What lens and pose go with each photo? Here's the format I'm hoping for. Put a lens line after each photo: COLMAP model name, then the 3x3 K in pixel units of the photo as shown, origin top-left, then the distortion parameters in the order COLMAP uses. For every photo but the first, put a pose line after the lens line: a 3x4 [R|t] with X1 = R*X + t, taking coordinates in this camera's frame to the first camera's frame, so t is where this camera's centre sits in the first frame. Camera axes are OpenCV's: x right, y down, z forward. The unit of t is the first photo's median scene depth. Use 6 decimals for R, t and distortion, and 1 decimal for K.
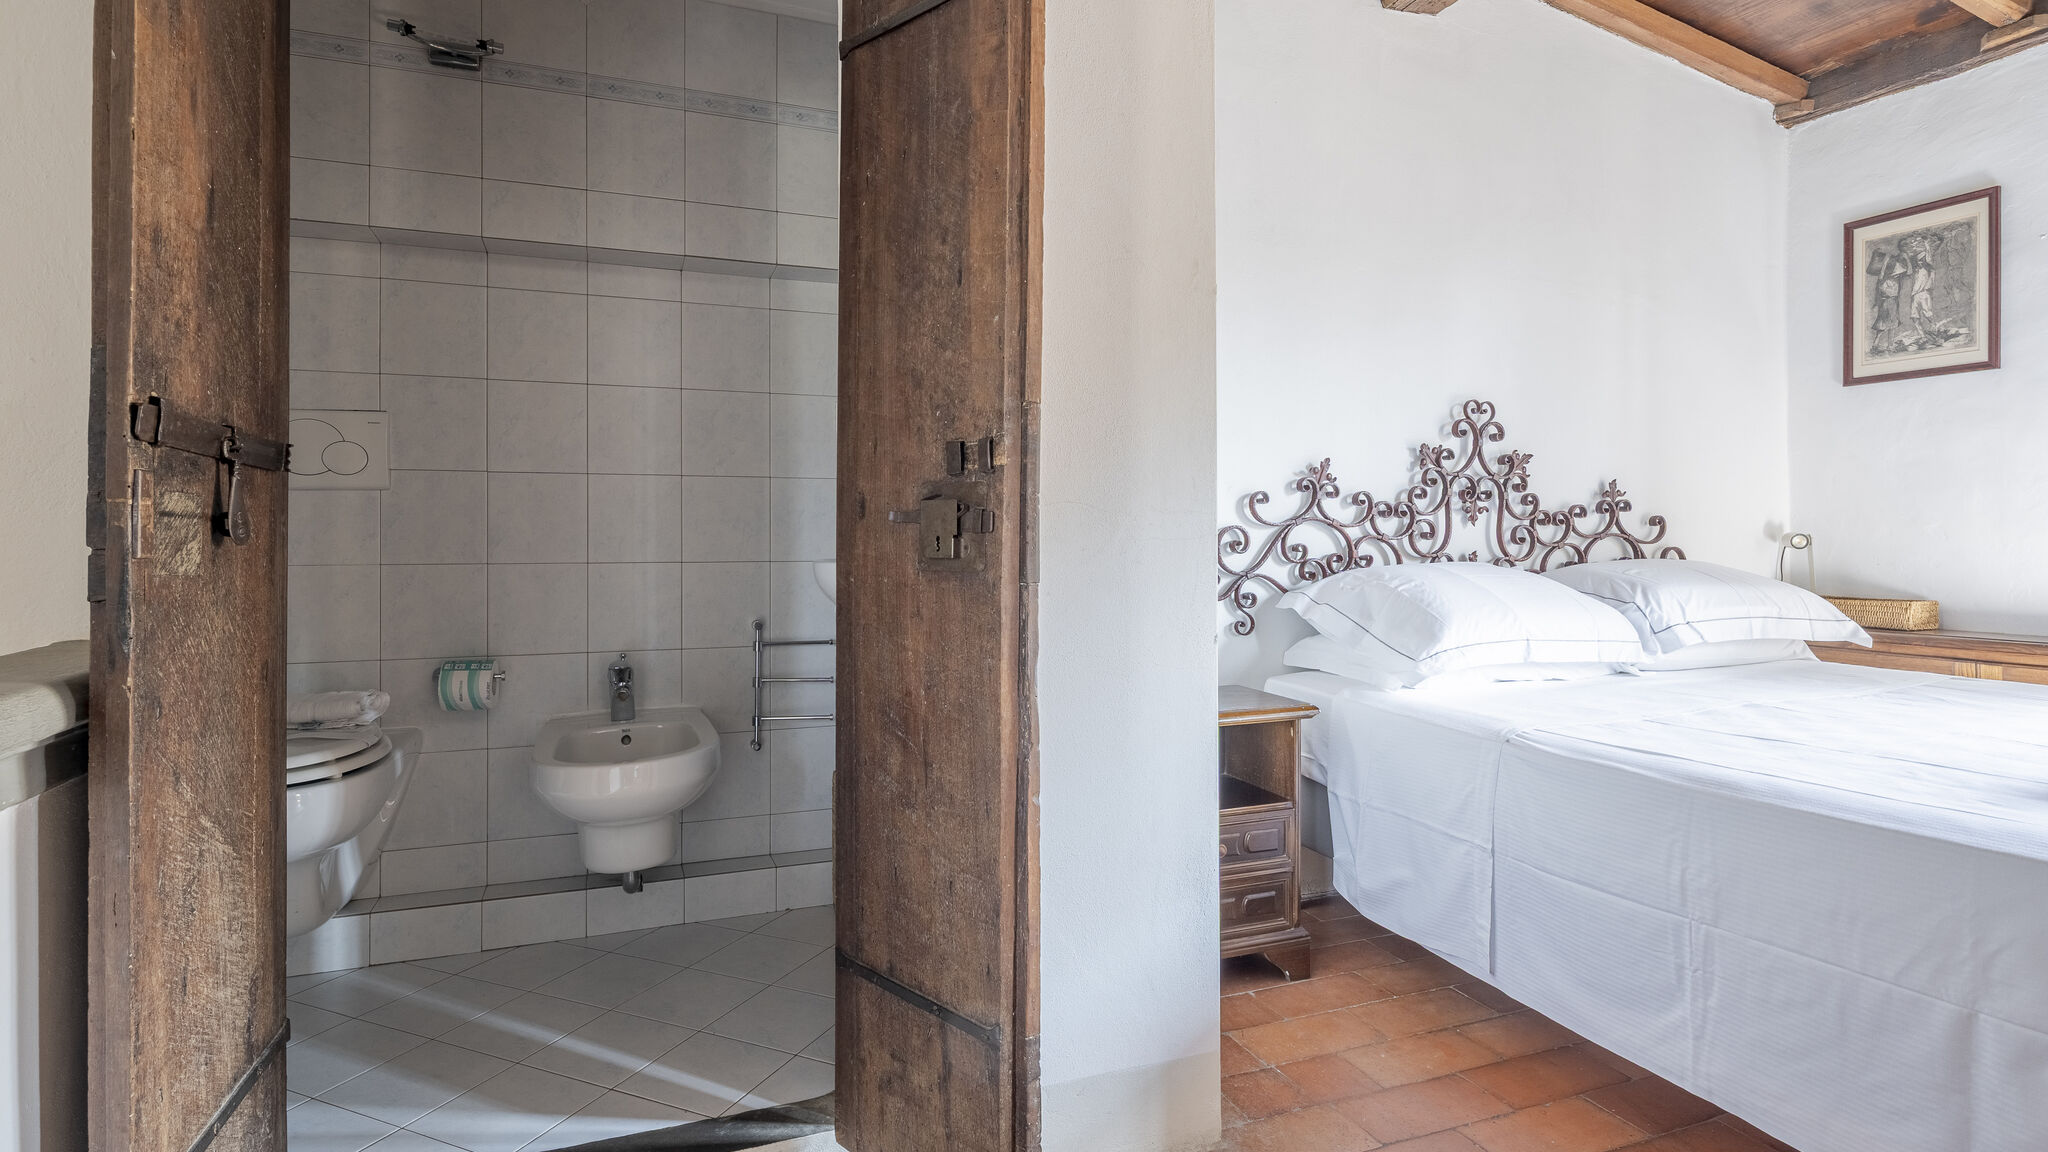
lens RADIAL K [[1026.5, 0, 998.3], [0, 1026.5, 512.7], [0, 0, 1]] dist [0.003539, -0.006052]
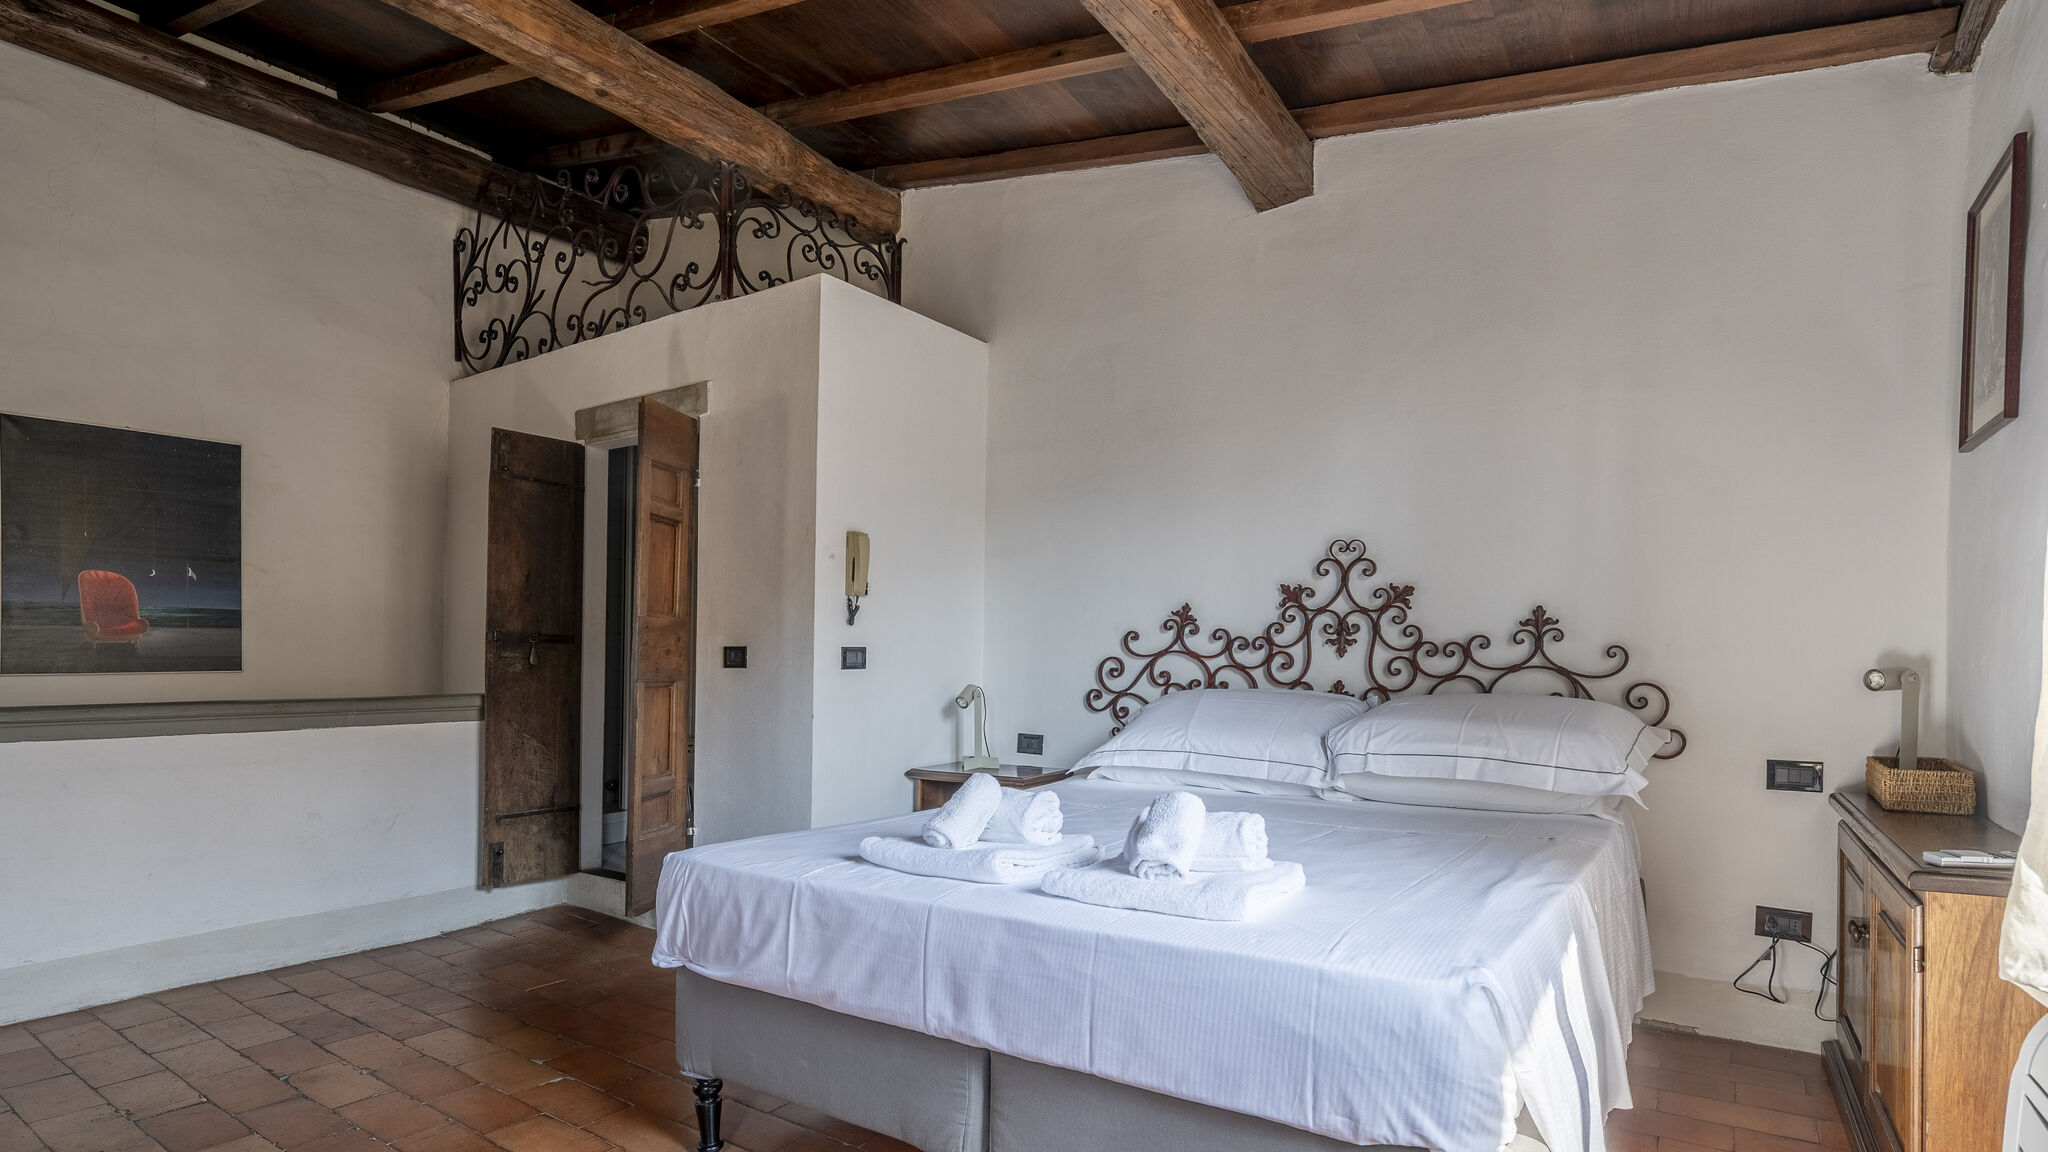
lens RADIAL K [[1026.5, 0, 1005.8], [0, 1026.5, 587.4], [0, 0, 1]] dist [0.003539, -0.006052]
pose [[0.555719, -0.051619, -0.829766, 1.211965], [0.019712, 0.998608, -0.048920, -0.014846], [0.831137, 0.010829, 0.555963, 0.111722]]
